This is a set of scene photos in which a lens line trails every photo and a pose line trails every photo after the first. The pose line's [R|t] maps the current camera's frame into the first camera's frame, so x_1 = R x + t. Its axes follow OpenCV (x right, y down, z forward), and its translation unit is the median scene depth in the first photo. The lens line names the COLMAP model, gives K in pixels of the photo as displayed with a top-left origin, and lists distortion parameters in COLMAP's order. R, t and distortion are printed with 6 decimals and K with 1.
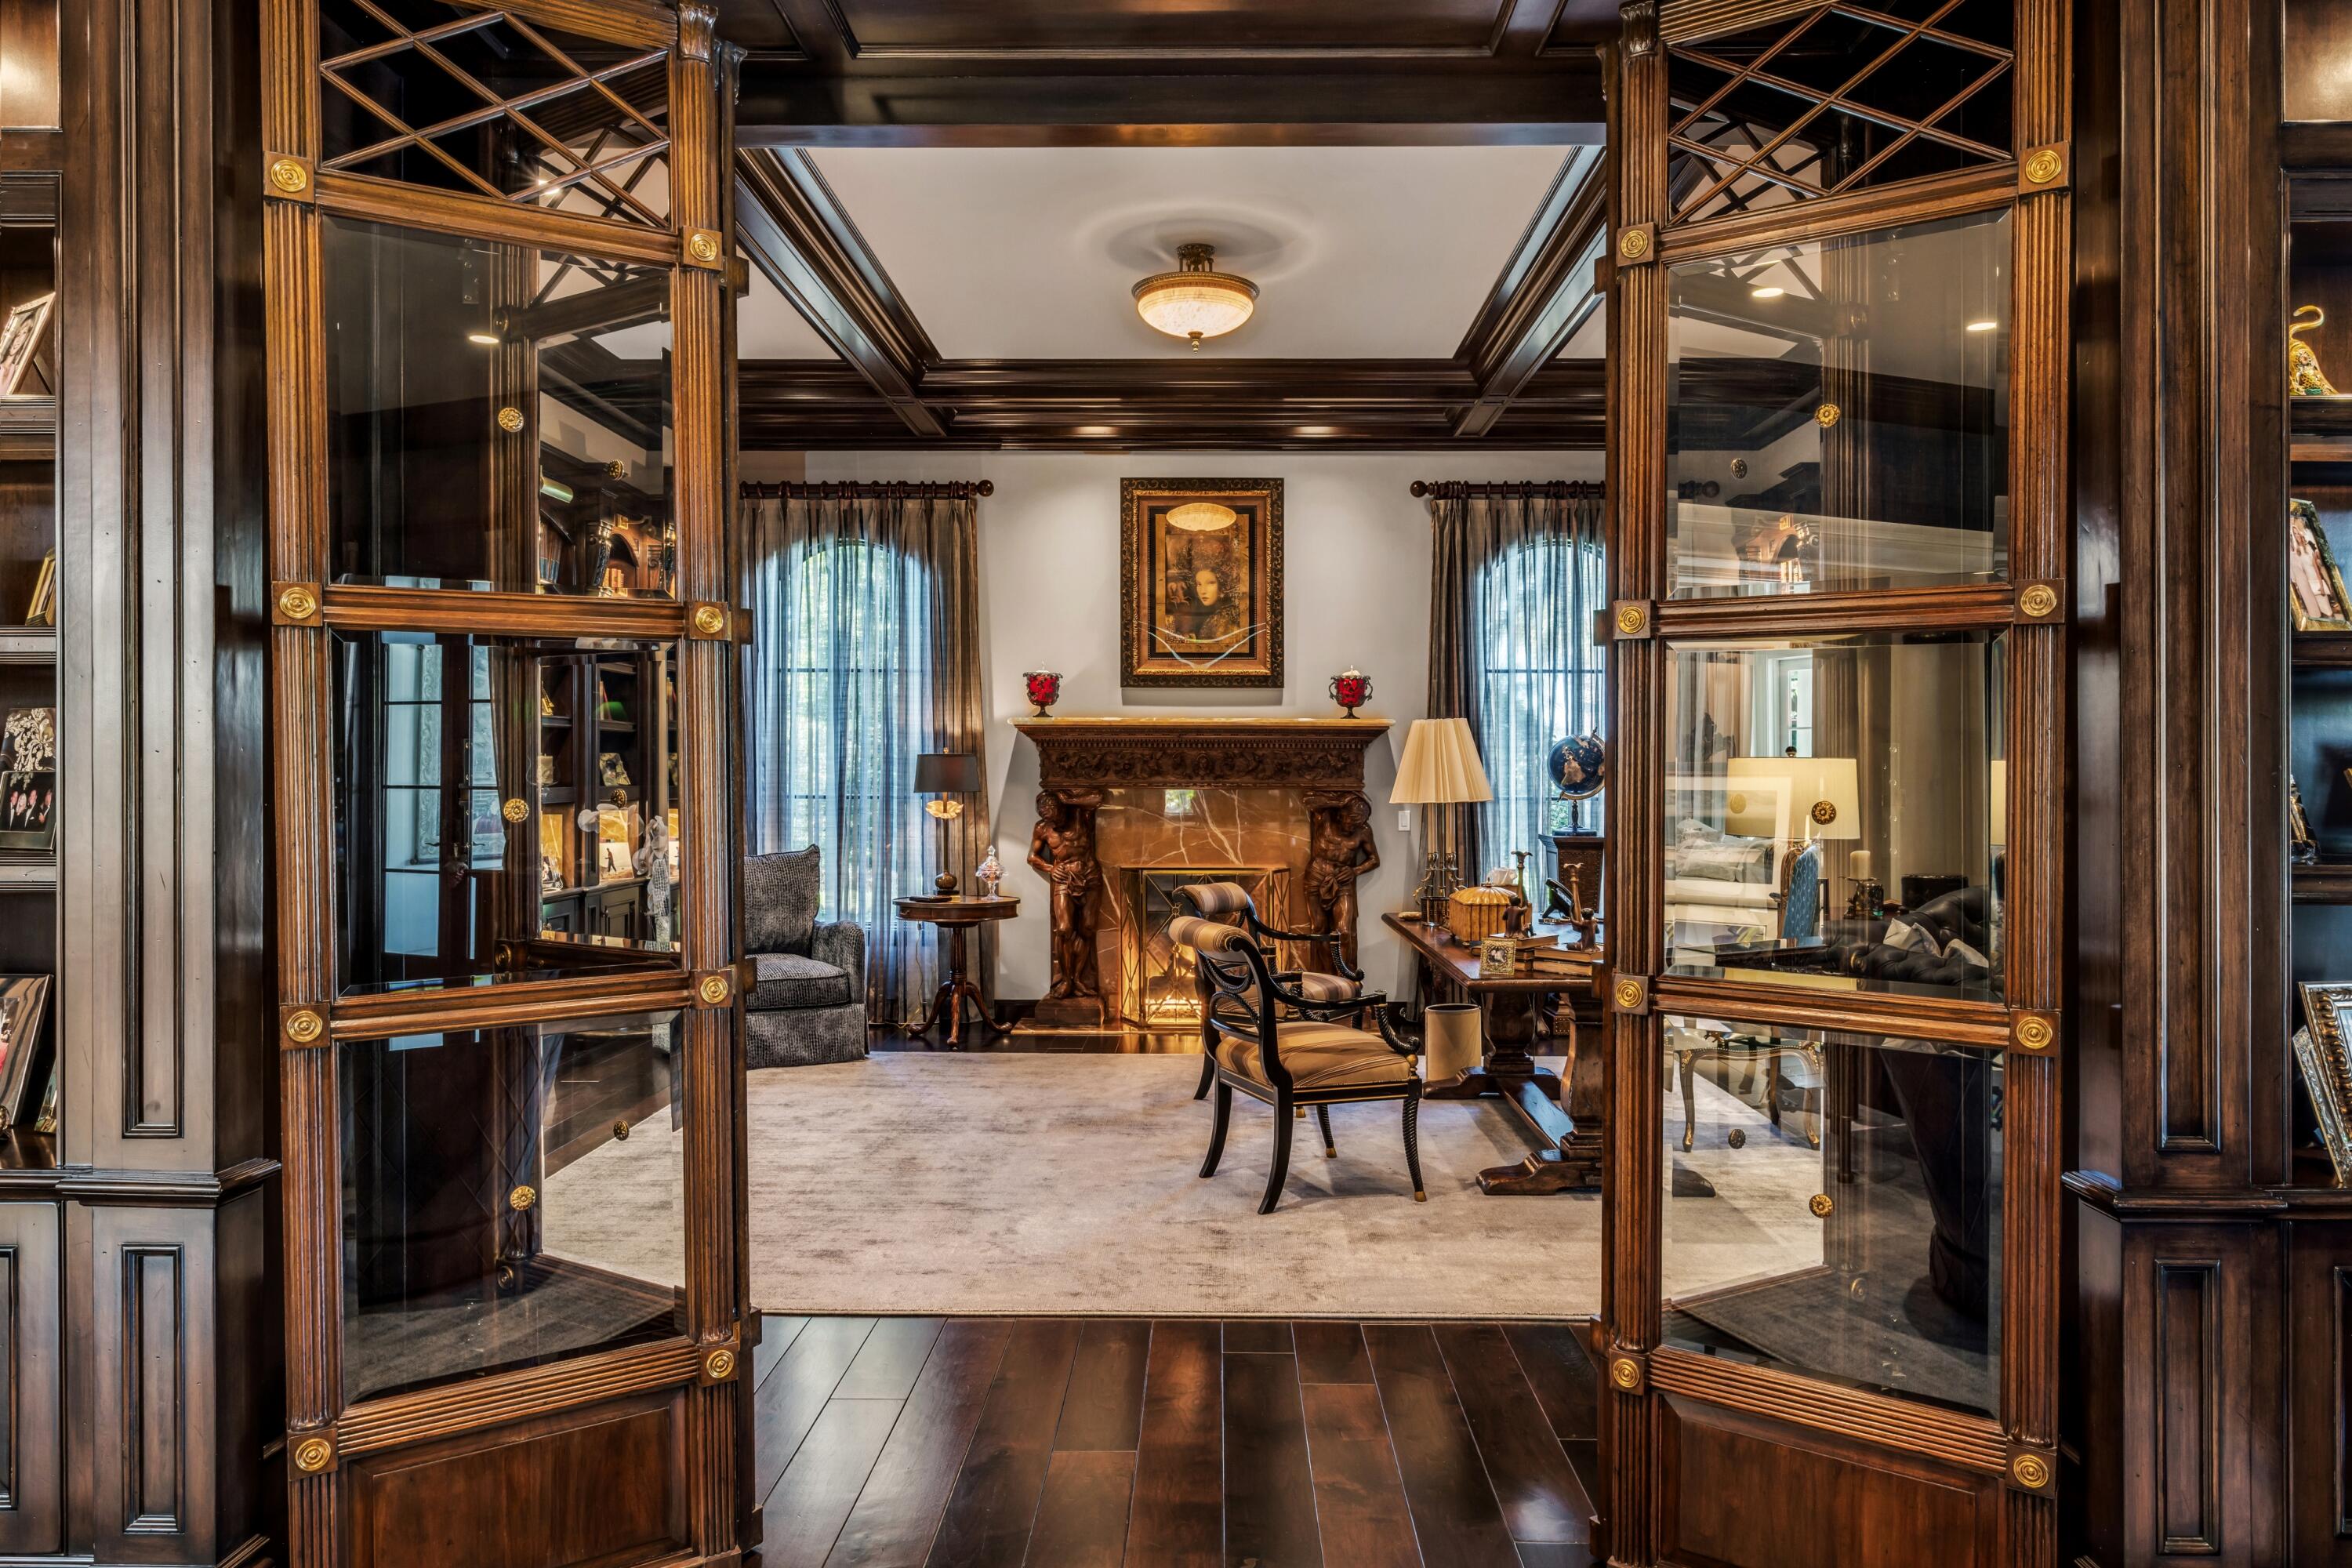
lens RADIAL K [[1112.6, 0, 1176.0], [0, 1112.6, 784.0], [0, 0, 1]] dist [-0.053354, 0.021184]
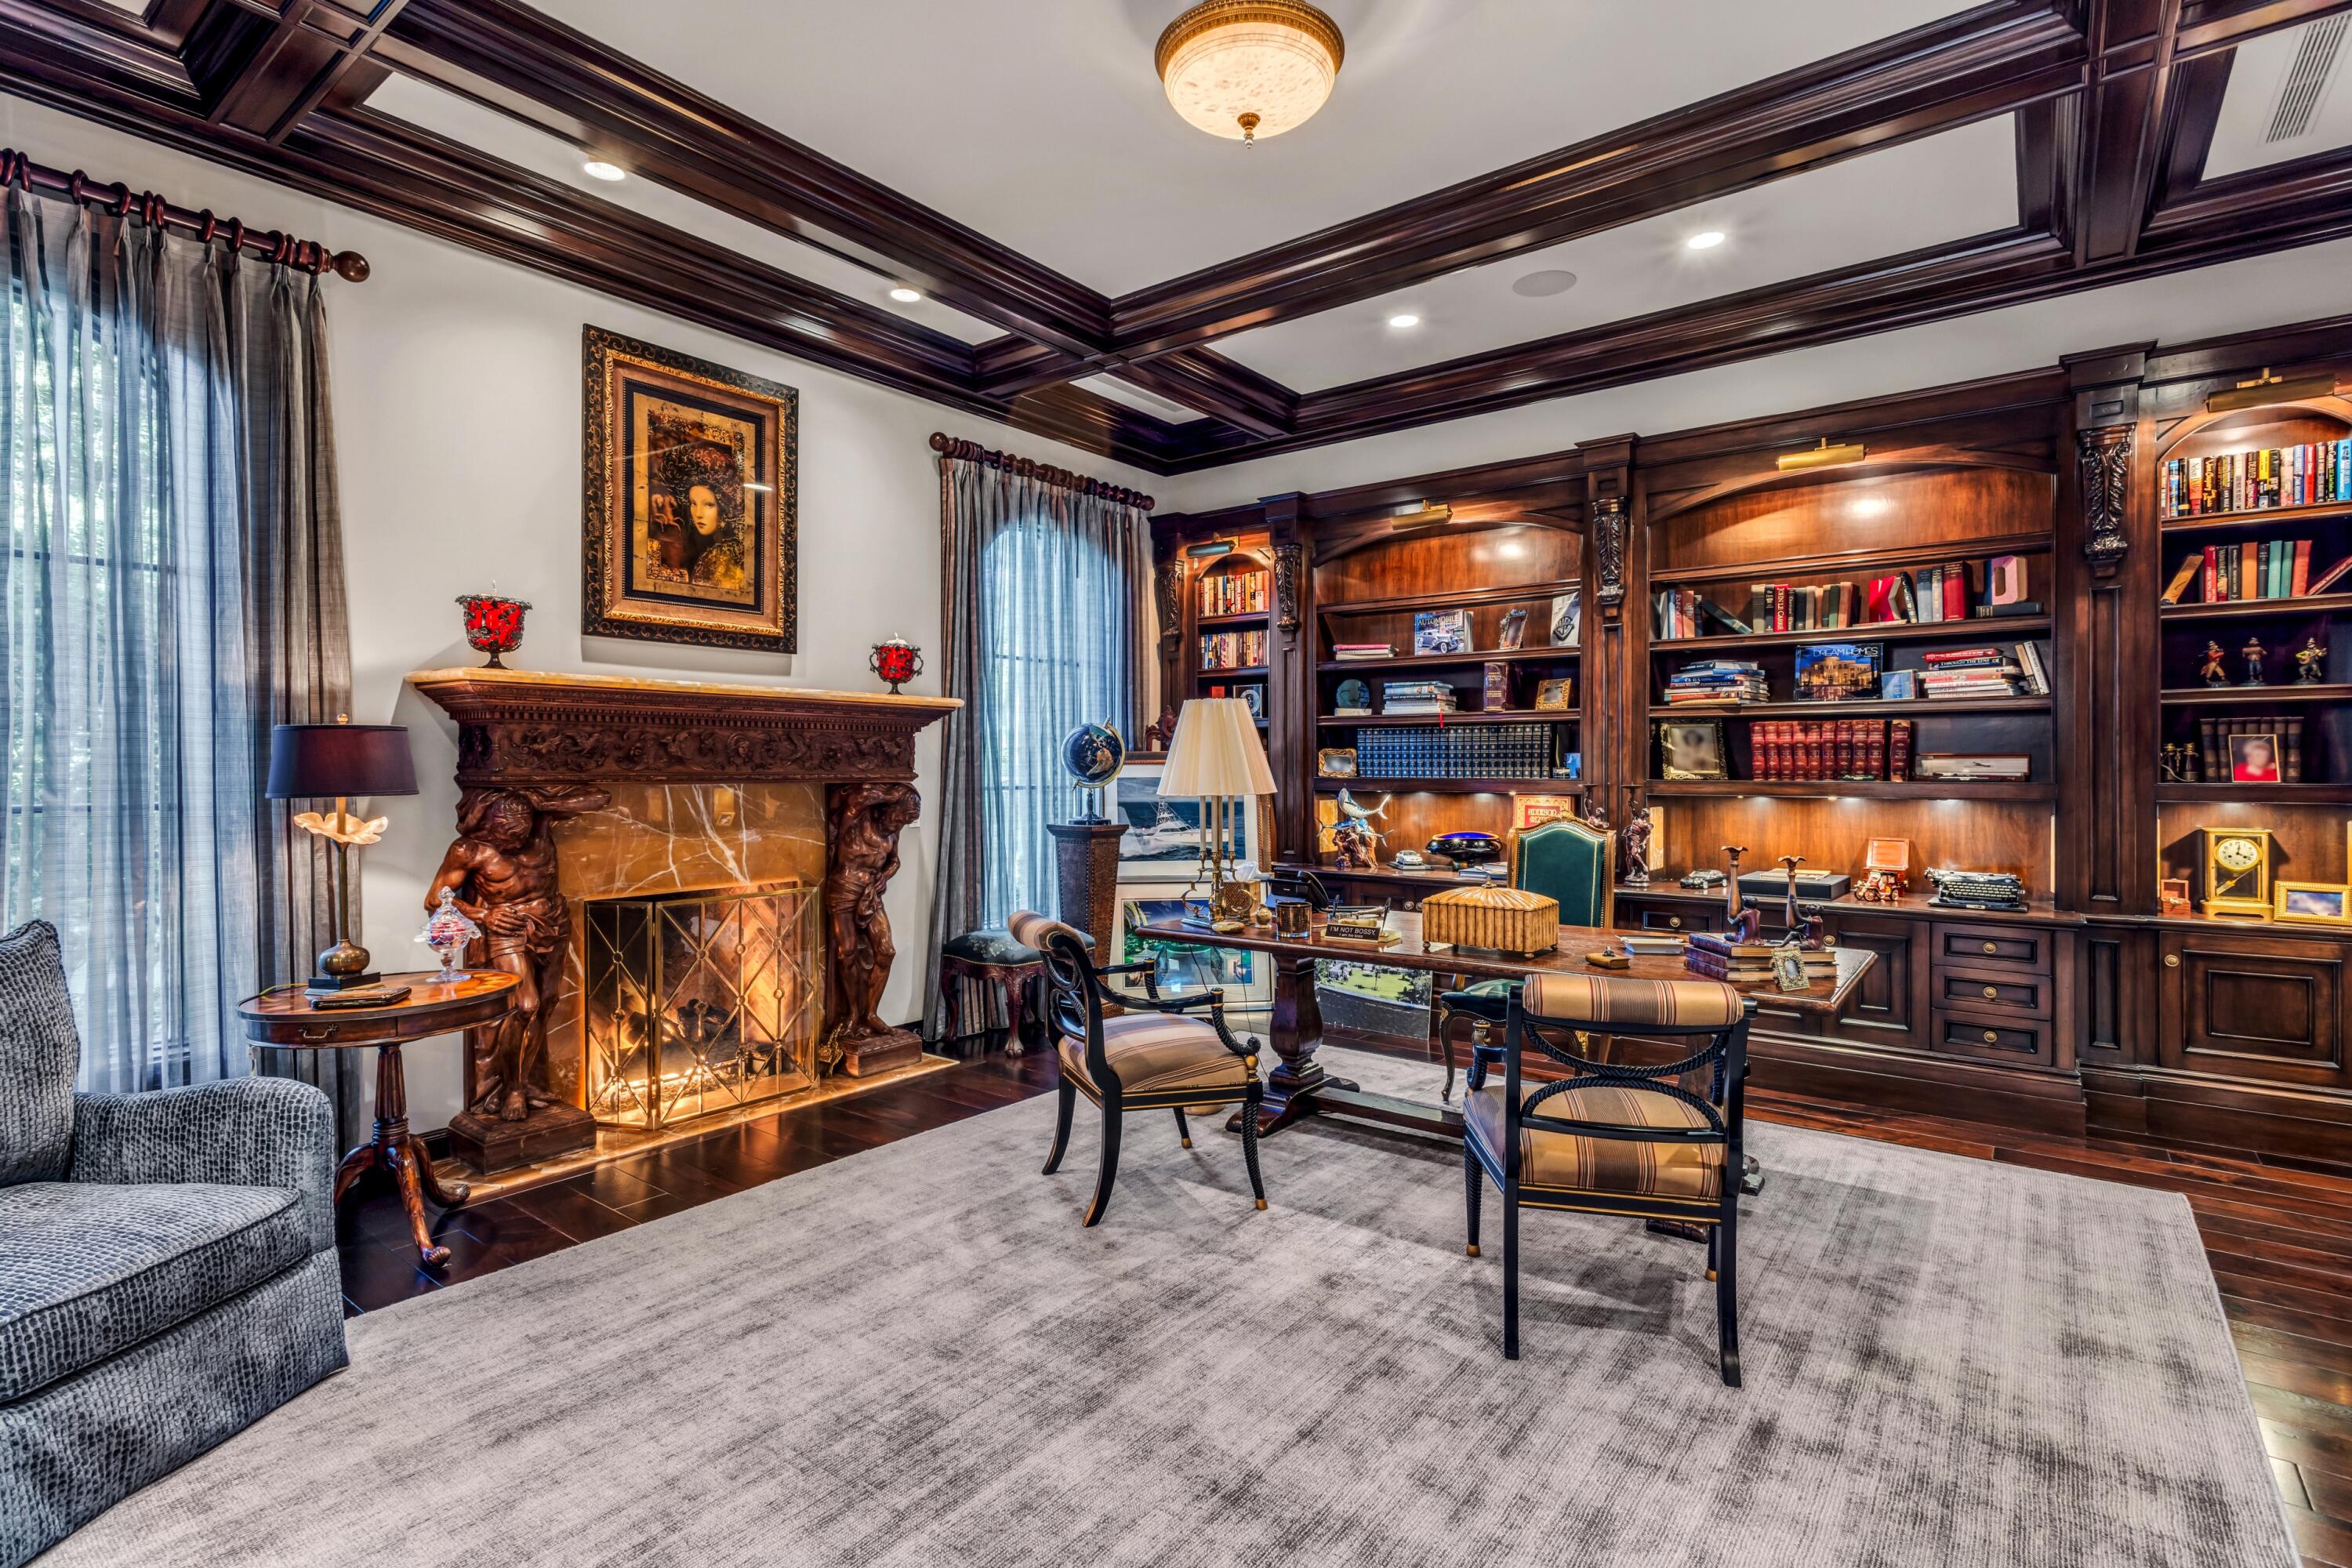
lens RADIAL K [[1112.6, 0, 1176.0], [0, 1112.6, 784.0], [0, 0, 1]] dist [-0.053354, 0.021184]
pose [[0.577829, -0.015811, 0.816004, -0.388913], [0.014808, 0.999851, 0.008888, 0.003011], [-0.816023, 0.006948, 0.577977, 0.325224]]
